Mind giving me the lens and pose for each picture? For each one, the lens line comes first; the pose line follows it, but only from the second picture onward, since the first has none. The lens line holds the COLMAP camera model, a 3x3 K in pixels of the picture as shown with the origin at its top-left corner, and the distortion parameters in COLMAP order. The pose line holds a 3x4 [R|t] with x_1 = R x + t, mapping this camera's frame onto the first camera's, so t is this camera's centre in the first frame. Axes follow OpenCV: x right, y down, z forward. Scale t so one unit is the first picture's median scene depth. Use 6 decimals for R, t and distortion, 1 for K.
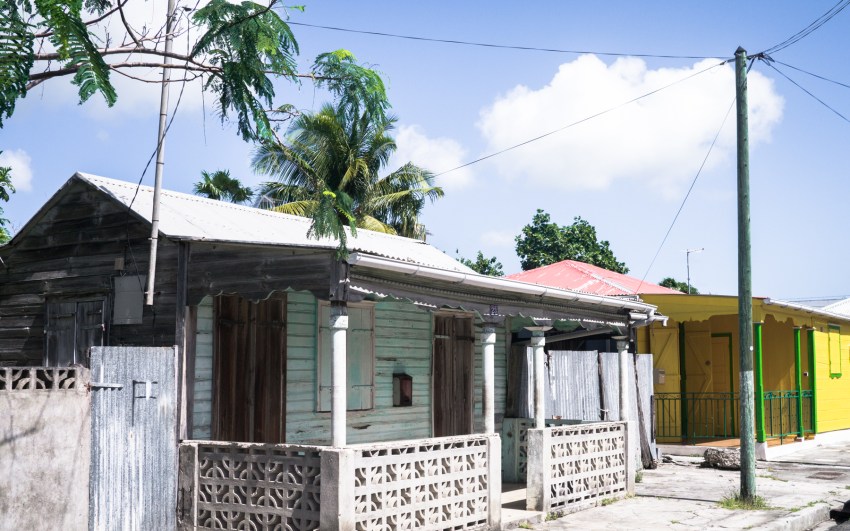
lens RADIAL K [[1005.7, 0, 424.9], [0, 1005.7, 273.6], [0, 0, 1]] dist [-0.017955, 0.003400]
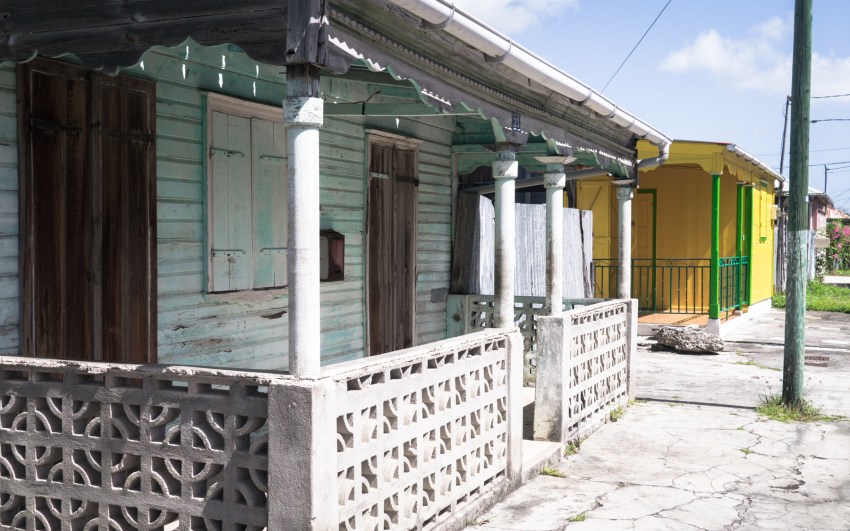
lens RADIAL K [[1005.7, 0, 424.9], [0, 1005.7, 273.6], [0, 0, 1]] dist [-0.017955, 0.003400]
pose [[0.983062, -0.001792, 0.183263, -0.099738], [-0.022759, 0.991018, 0.131777, 0.051413], [-0.181854, -0.133716, 0.974192, 0.451149]]
